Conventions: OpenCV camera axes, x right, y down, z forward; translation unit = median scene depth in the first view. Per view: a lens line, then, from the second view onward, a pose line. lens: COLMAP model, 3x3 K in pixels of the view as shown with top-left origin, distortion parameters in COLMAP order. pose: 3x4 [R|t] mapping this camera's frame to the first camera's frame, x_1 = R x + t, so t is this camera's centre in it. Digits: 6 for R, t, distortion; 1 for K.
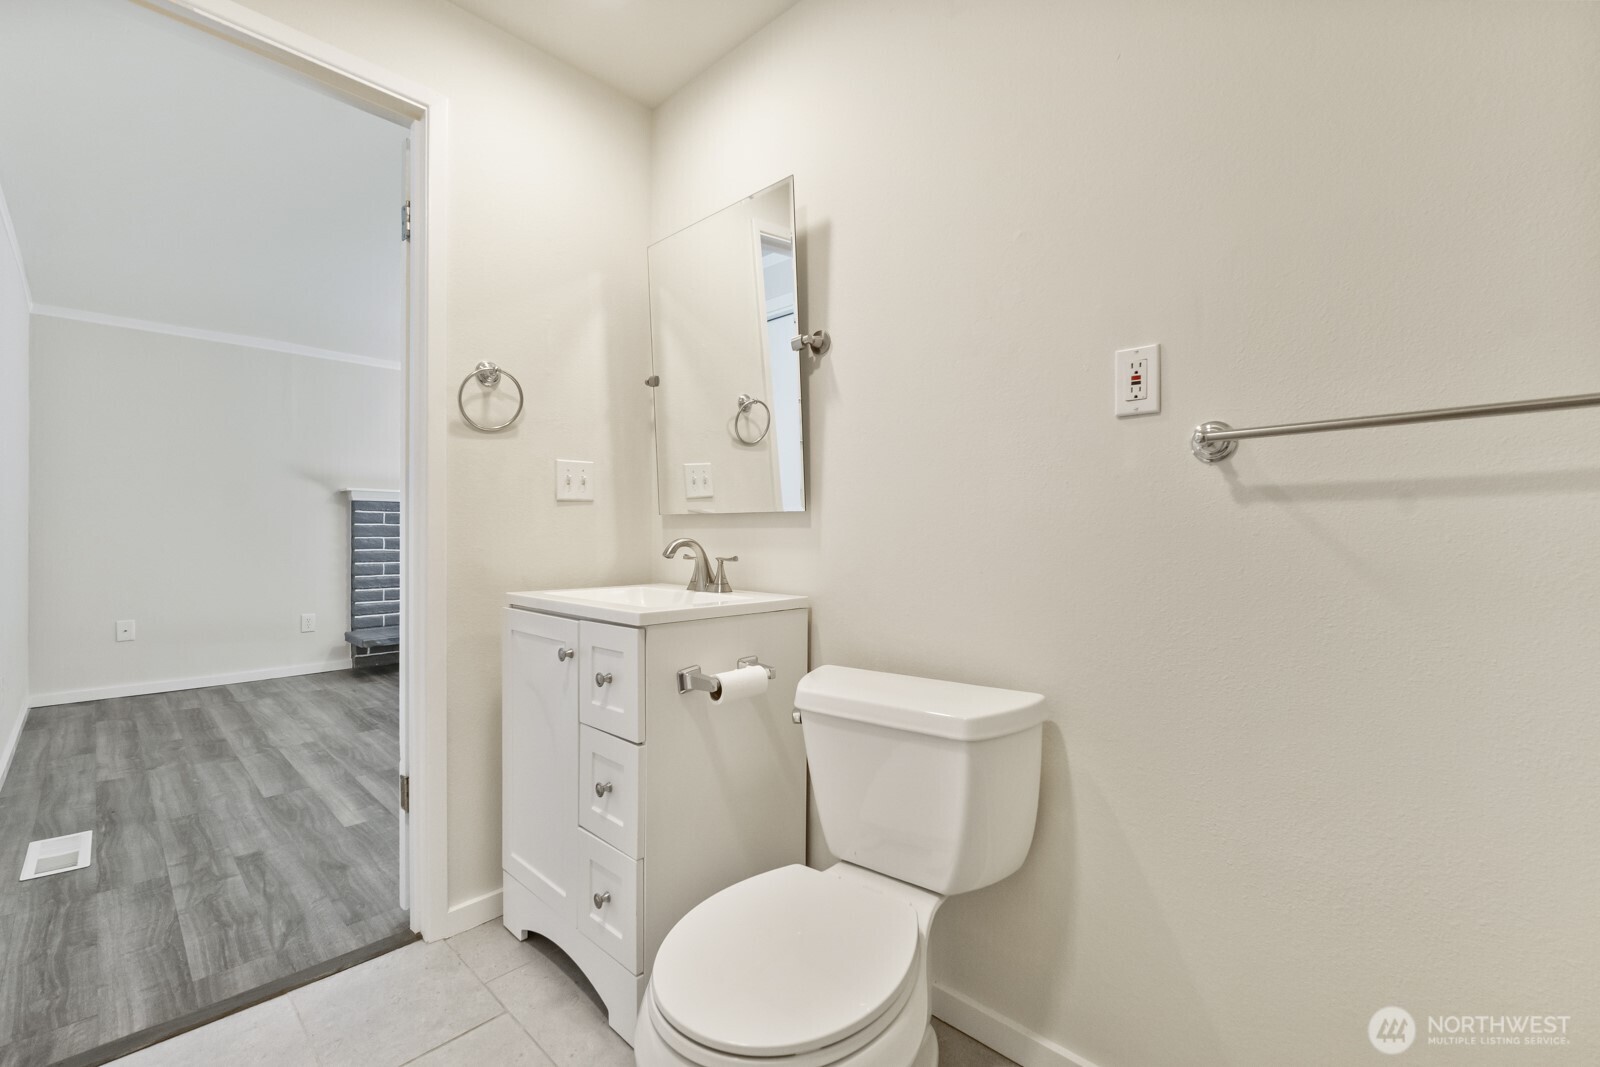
lens RADIAL K [[664.6, 0, 799.6], [0, 664.6, 531.8], [0, 0, 1]] dist [-0.006014, -0.000882]
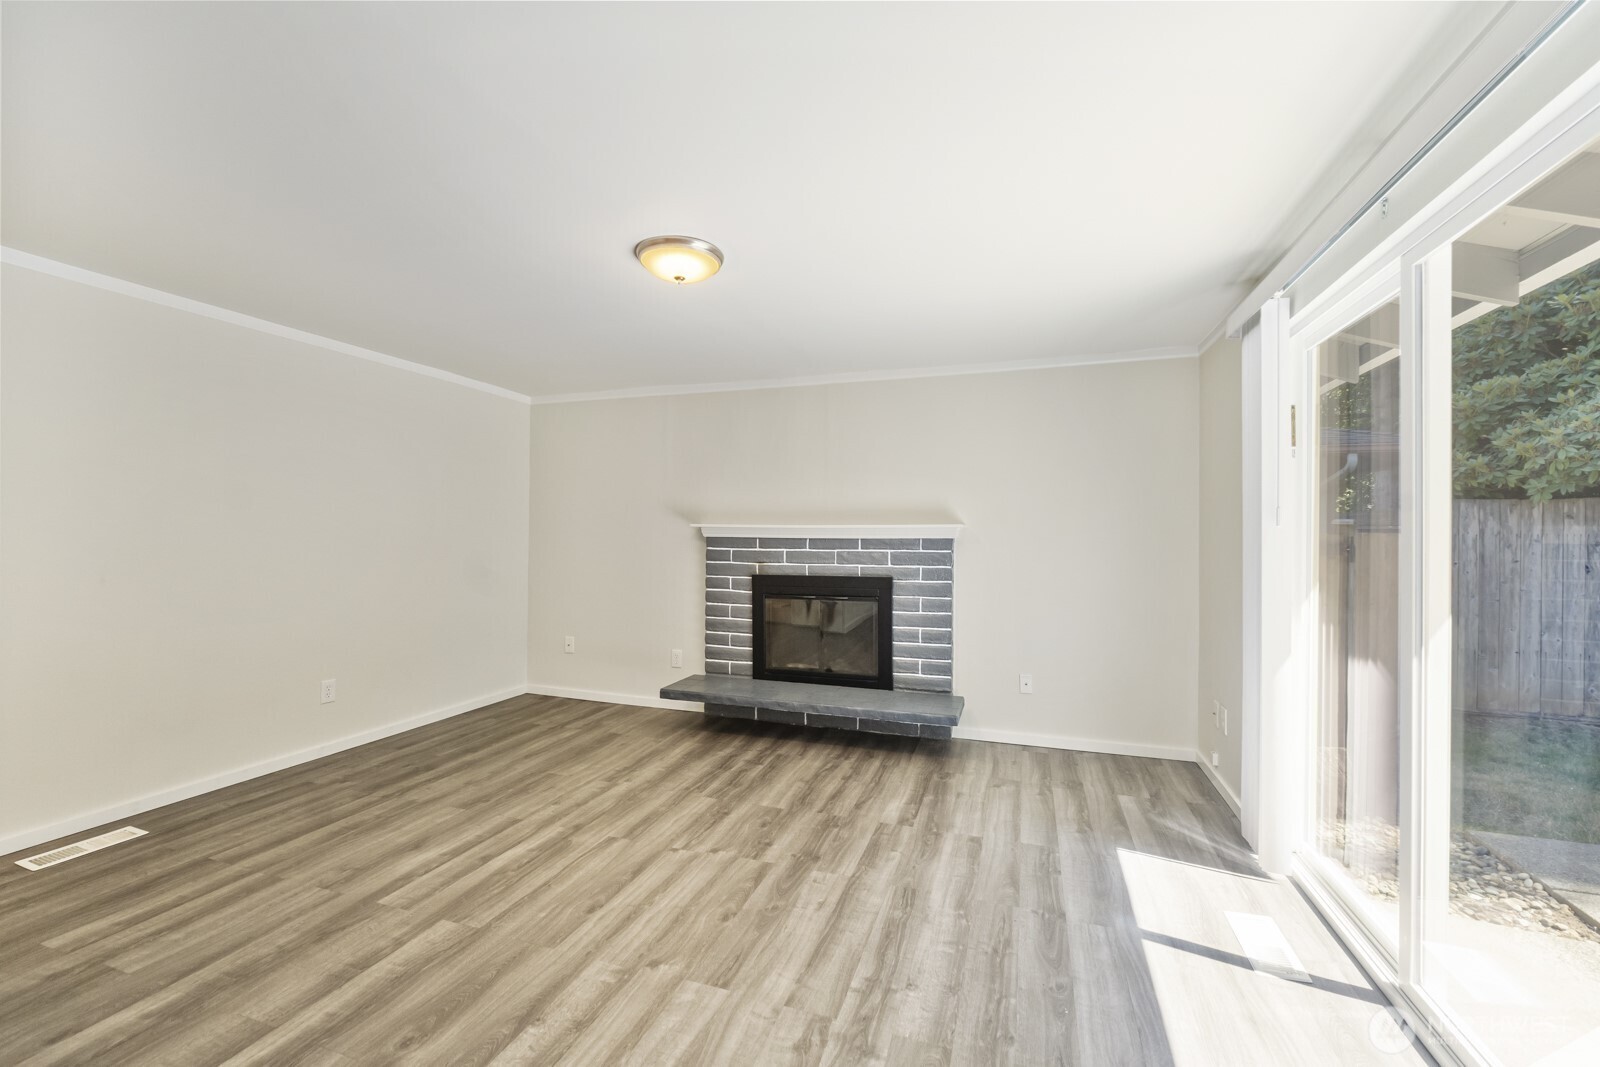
lens RADIAL K [[665.4, 0, 806.3], [0, 665.4, 528.9], [0, 0, 1]] dist [-0.008188, -0.000488]
pose [[0.418288, -0.001865, -0.908312, 0.660617], [-0.011456, 0.999908, -0.007329, -0.139486], [0.908242, 0.013471, 0.418228, 1.914214]]
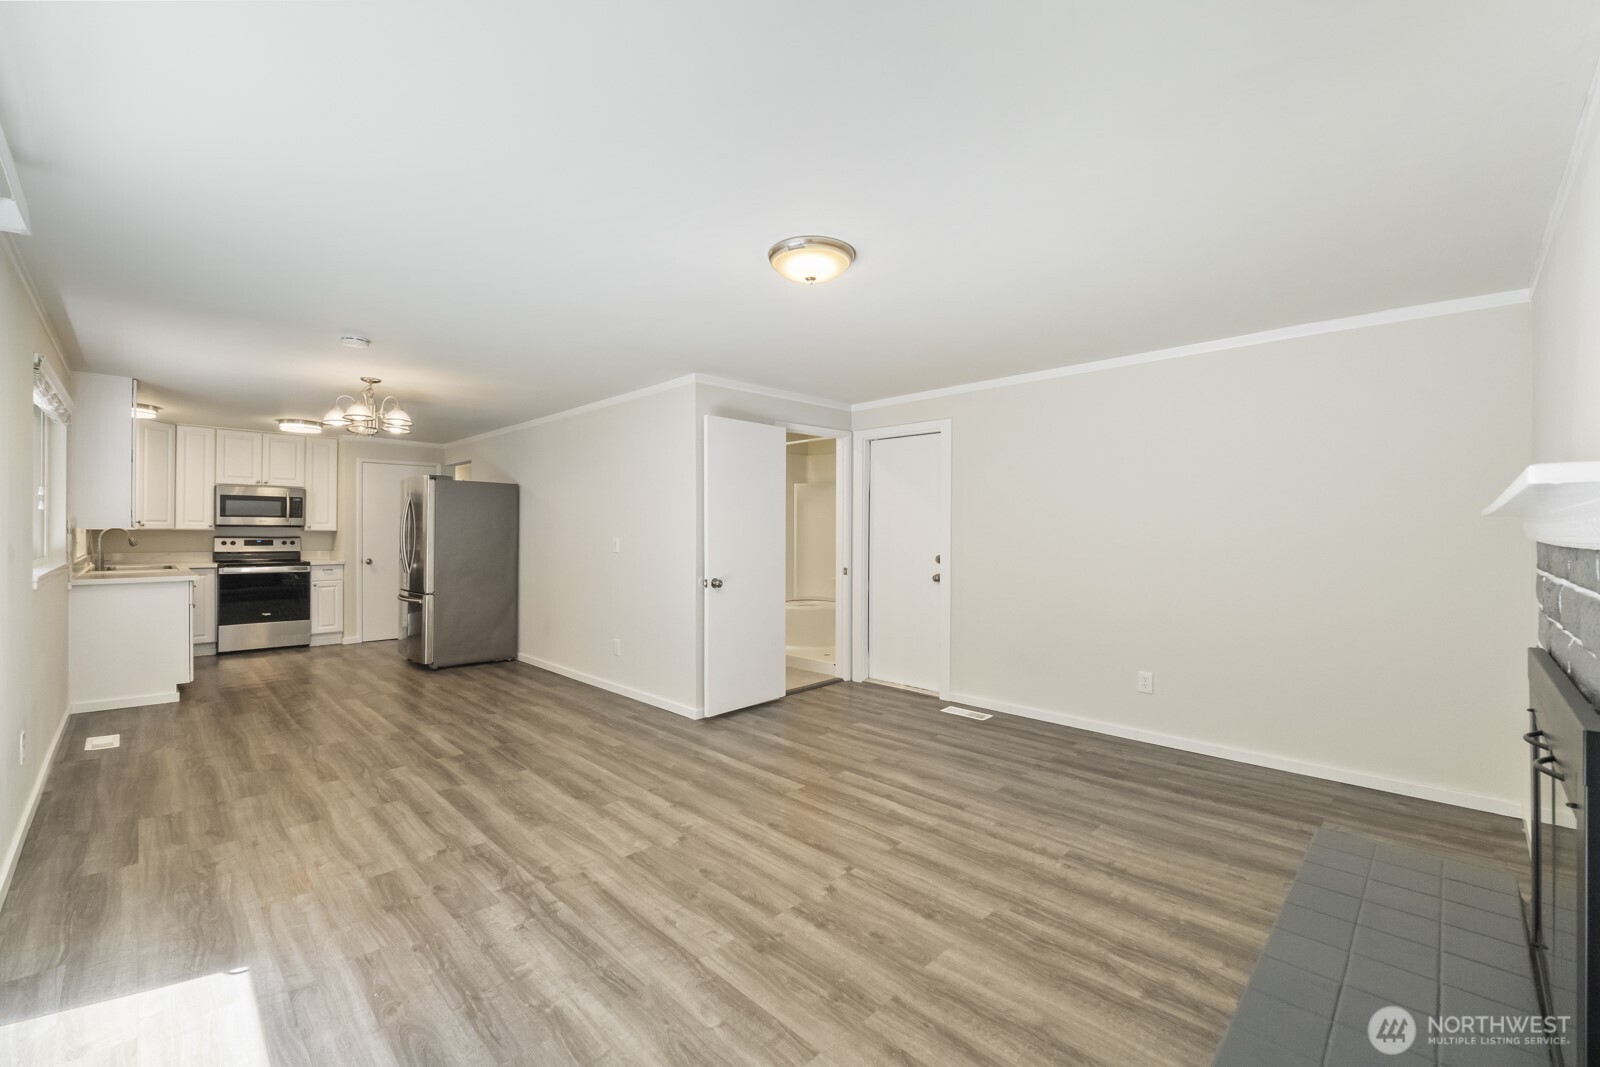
lens RADIAL K [[664.6, 0, 799.6], [0, 664.6, 531.8], [0, 0, 1]] dist [-0.006014, -0.000882]
pose [[-0.999452, 0.002653, 0.032992, -0.711771], [0.002766, 0.999990, 0.003396, -0.144459], [-0.032983, 0.003485, -0.999450, 3.619024]]
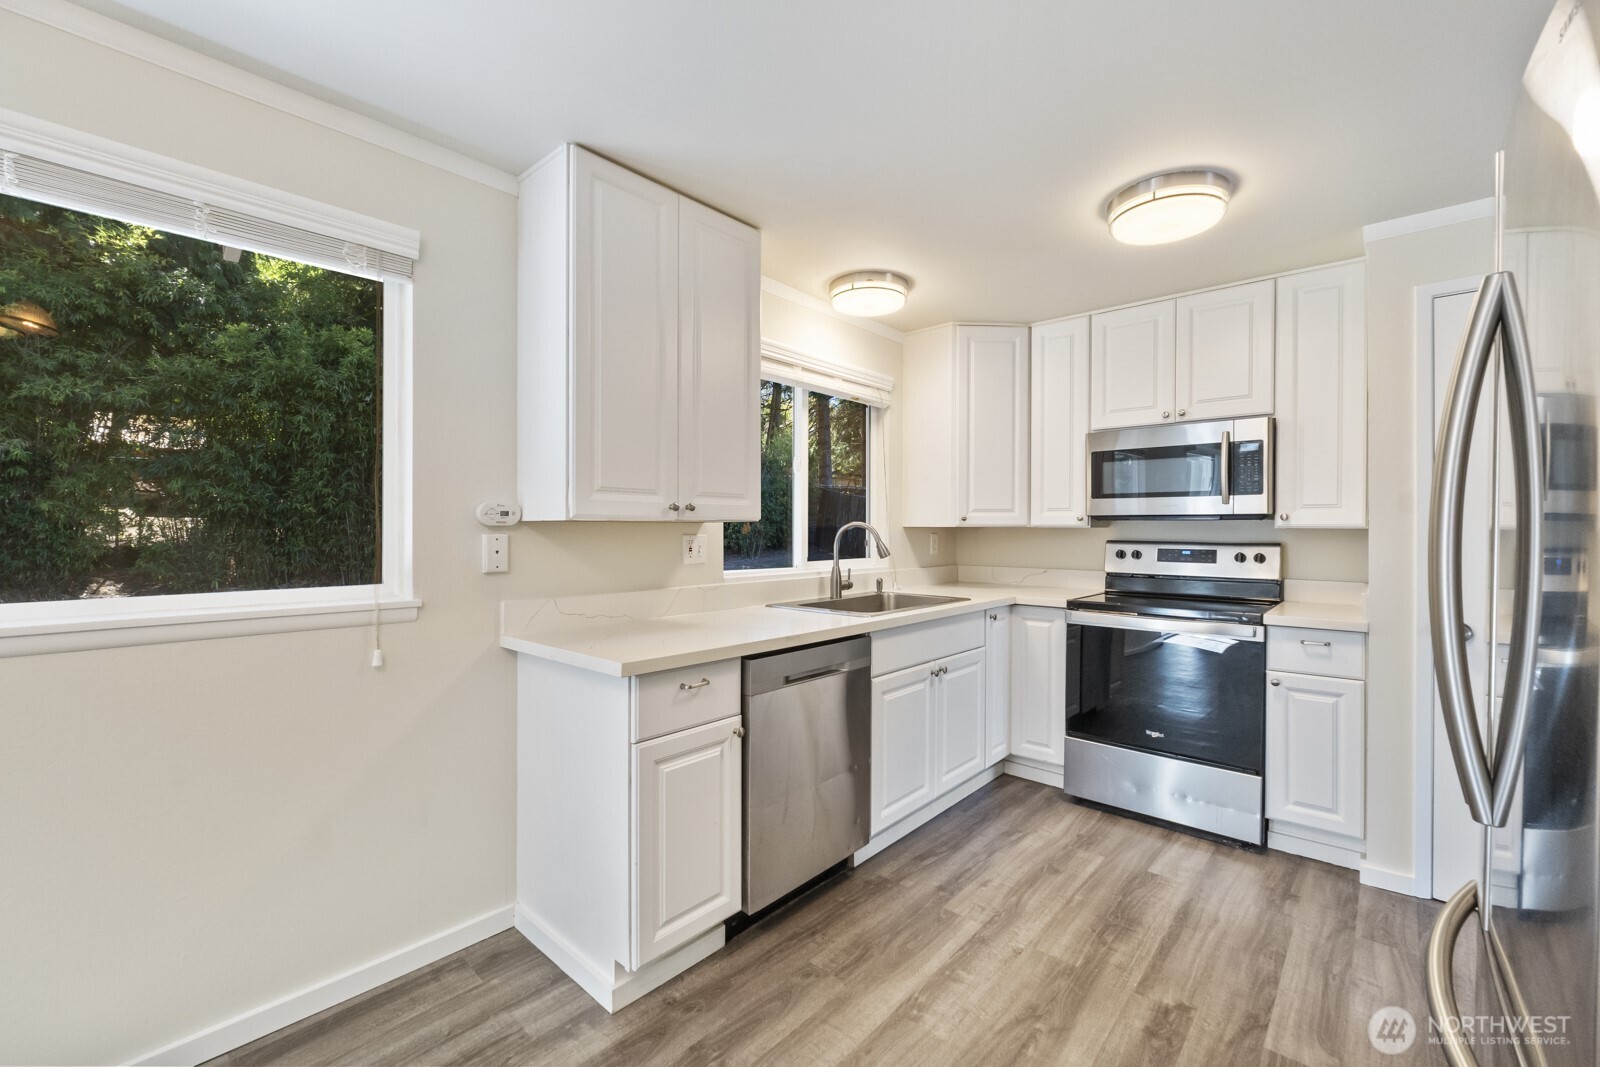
lens RADIAL K [[672.6, 0, 804.0], [0, 672.6, 534.0], [0, 0, 1]] dist [-0.009332, -0.000050]
pose [[-0.026001, 0.001263, 0.999661, 0.918243], [0.000424, 0.999999, -0.001253, -0.129791], [-0.999662, 0.000391, -0.026001, 0.817550]]
